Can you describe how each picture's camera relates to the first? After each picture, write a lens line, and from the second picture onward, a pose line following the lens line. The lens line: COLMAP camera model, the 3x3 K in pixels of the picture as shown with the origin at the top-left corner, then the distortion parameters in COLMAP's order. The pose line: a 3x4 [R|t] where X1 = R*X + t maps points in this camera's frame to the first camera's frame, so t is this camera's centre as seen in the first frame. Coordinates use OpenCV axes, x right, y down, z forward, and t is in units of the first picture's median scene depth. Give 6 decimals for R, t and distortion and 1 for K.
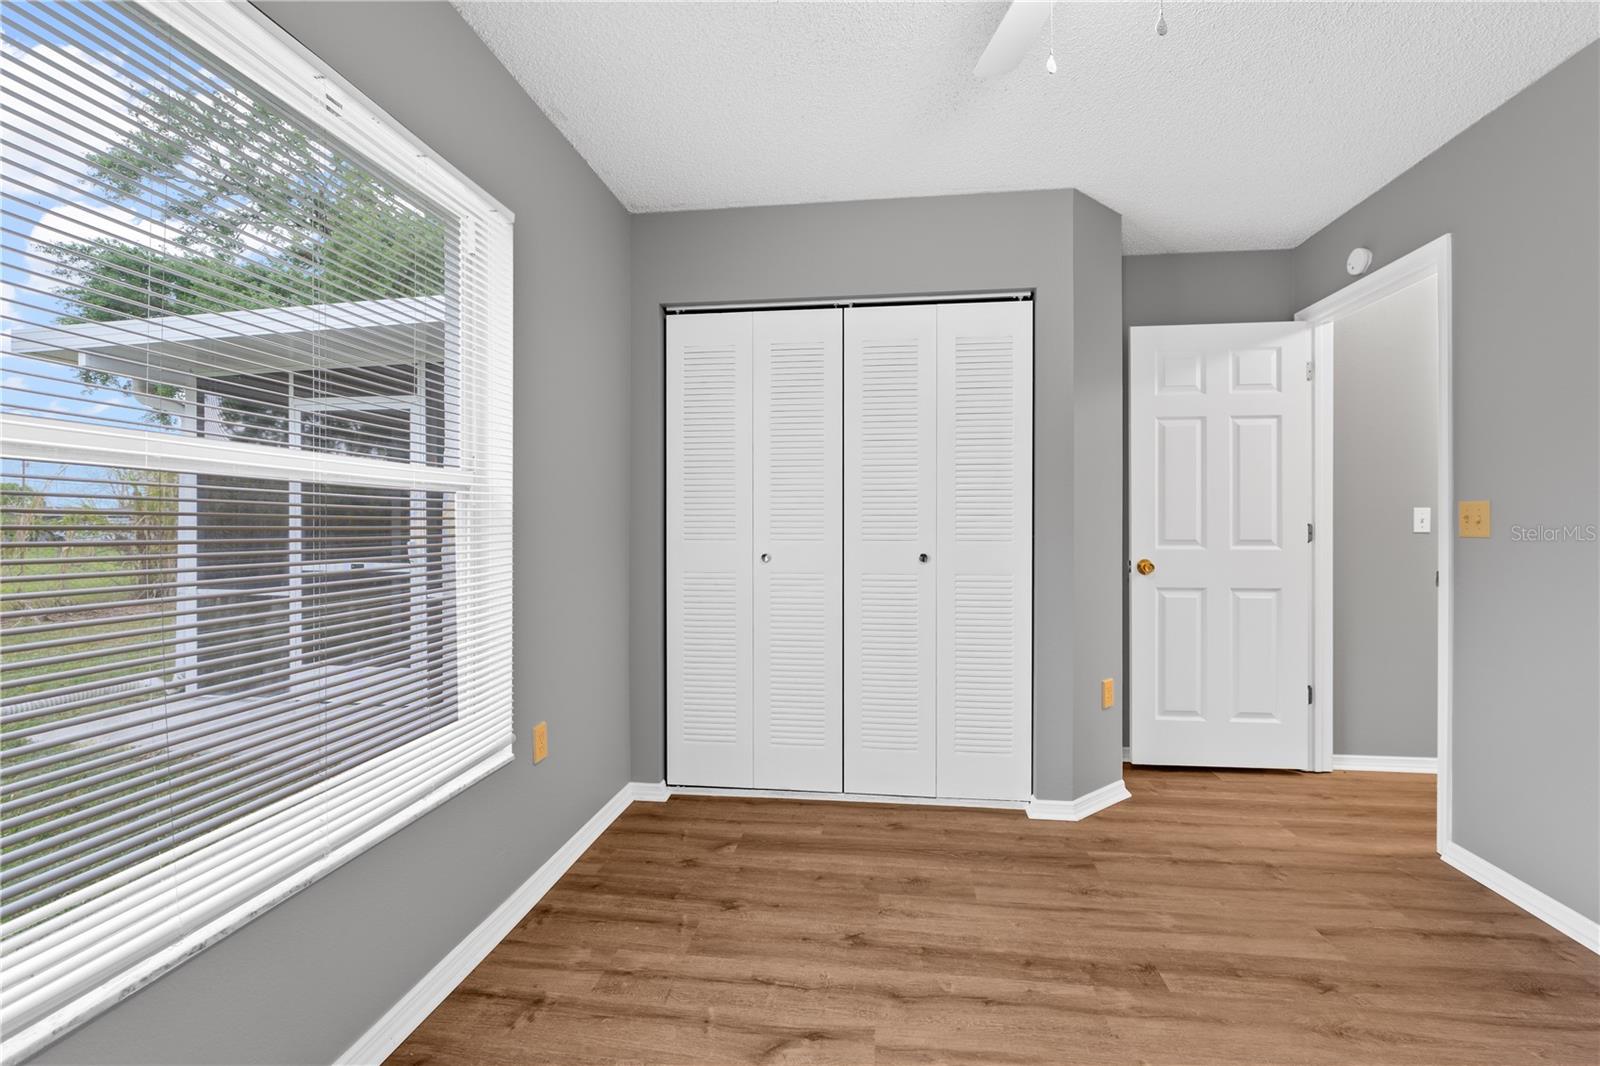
lens RADIAL K [[677.5, 0, 806.4], [0, 677.5, 527.2], [0, 0, 1]] dist [-0.003585, -0.000492]
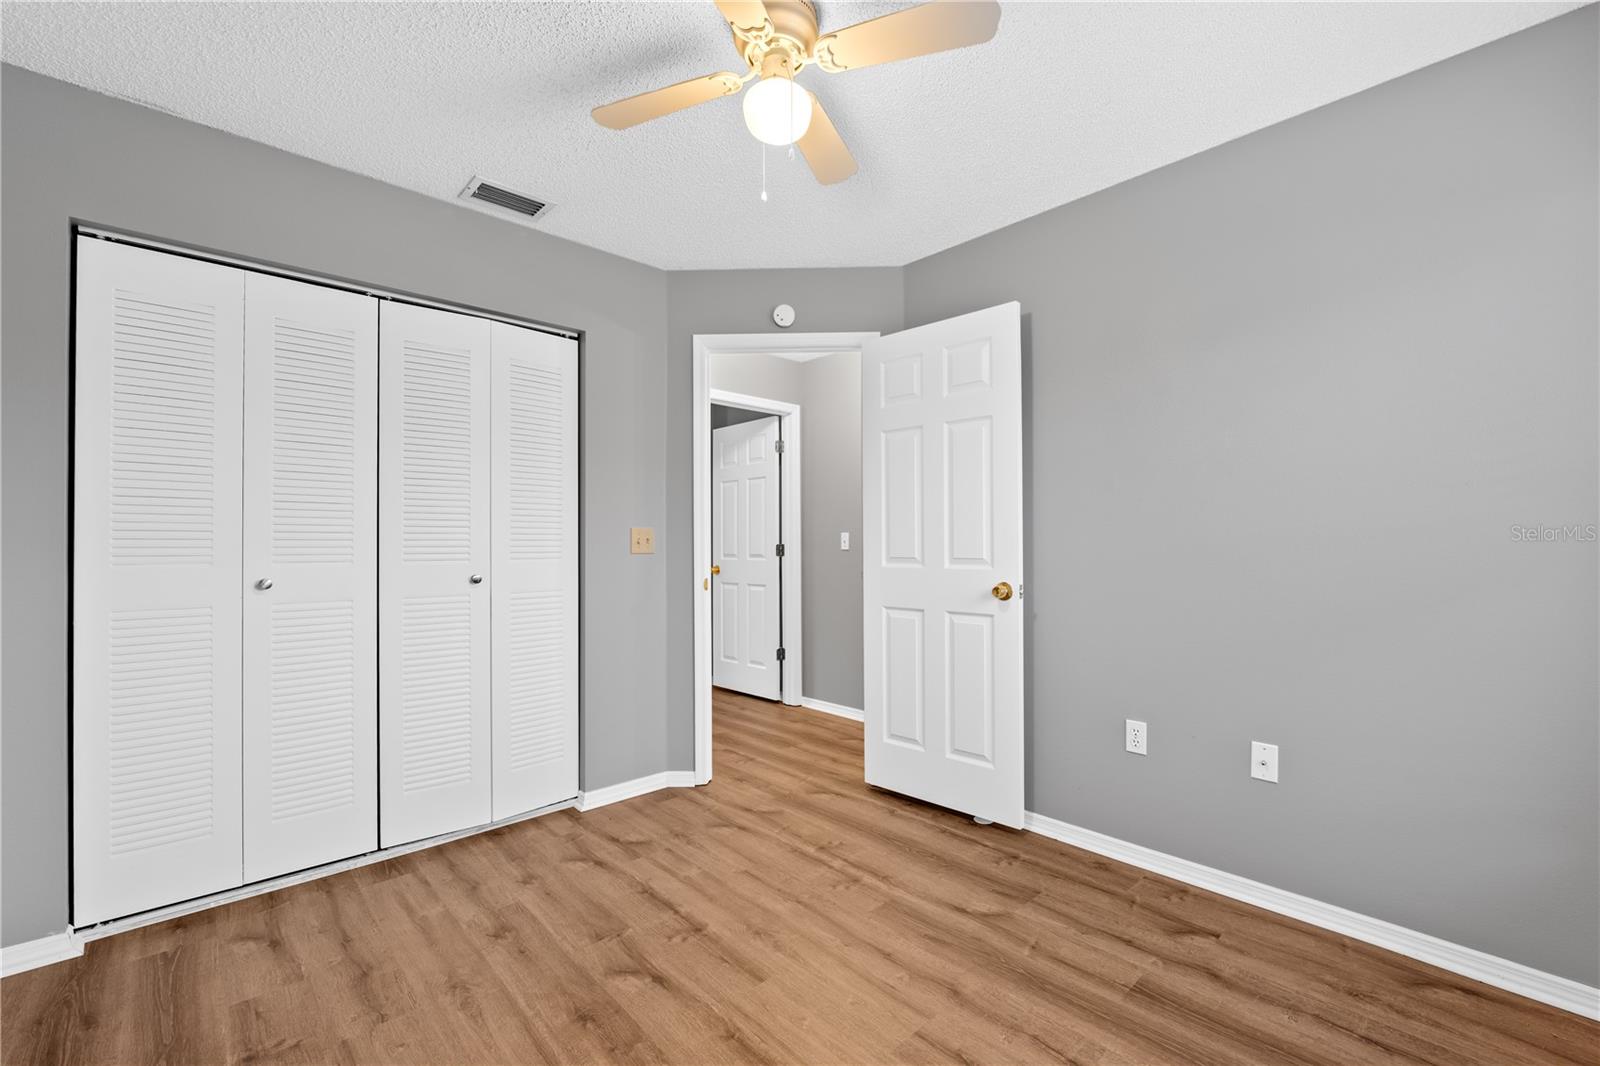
lens RADIAL K [[677.5, 0, 806.4], [0, 677.5, 527.2], [0, 0, 1]] dist [-0.003585, -0.000492]
pose [[0.640283, 0.016709, 0.767957, -0.268894], [-0.001764, 0.999793, -0.020283, -0.009211], [-0.768137, 0.011632, 0.640180, 0.009844]]
